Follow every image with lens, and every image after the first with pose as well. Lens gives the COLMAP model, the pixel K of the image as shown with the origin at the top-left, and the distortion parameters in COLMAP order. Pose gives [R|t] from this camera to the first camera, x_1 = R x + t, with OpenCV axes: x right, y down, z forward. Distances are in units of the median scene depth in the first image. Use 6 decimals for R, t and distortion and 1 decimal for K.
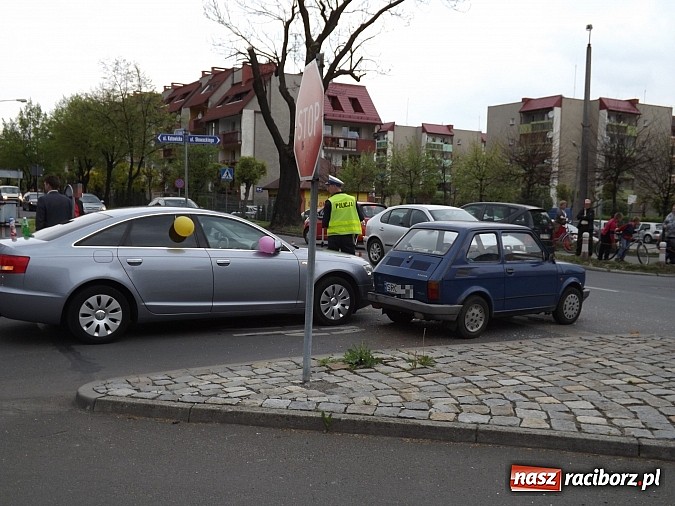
lens RADIAL K [[766.1, 0, 337.5], [0, 766.1, 253.0], [0, 0, 1]] dist [0.000363, 0.011672]
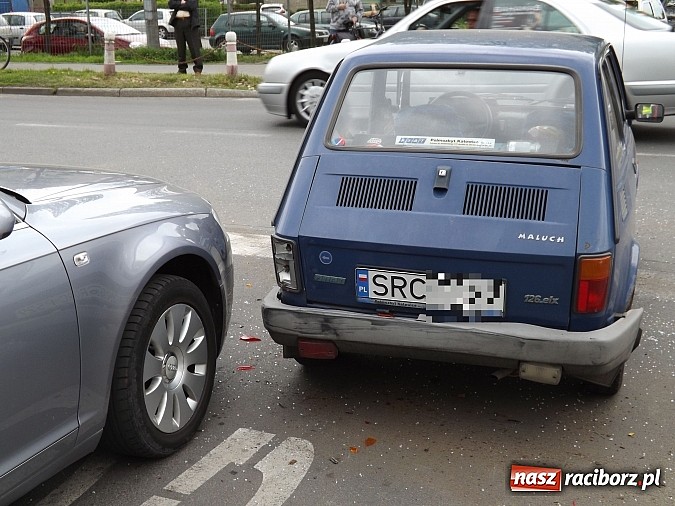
lens RADIAL K [[1009.3, 0, 374.5], [0, 1009.3, 253.4], [0, 0, 1]] dist [-0.051578, -0.009397]
pose [[0.787981, -0.193088, 0.584639, -0.026473], [0.075104, 0.972606, 0.219995, -0.008737], [-0.611102, -0.129443, 0.780897, 0.120369]]
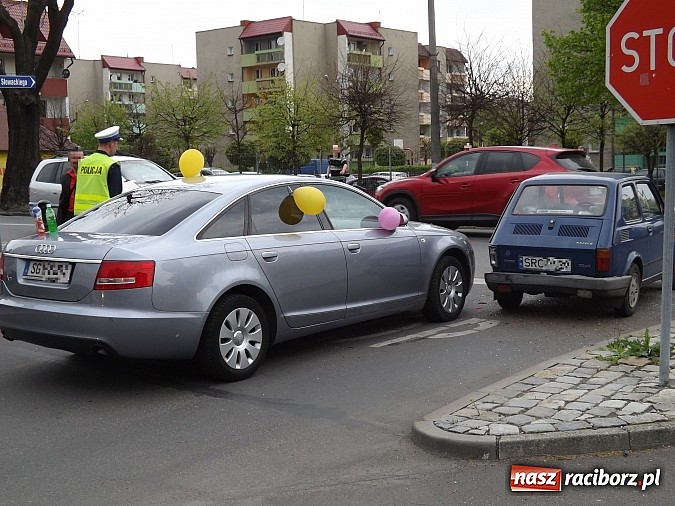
lens RADIAL K [[1009.3, 0, 374.5], [0, 1009.3, 253.4], [0, 0, 1]] dist [-0.051578, -0.009397]
pose [[0.923610, -0.085637, 0.373647, -0.078355], [0.075155, 0.996263, 0.042563, -0.003418], [-0.375895, -0.011231, 0.926594, 0.018402]]
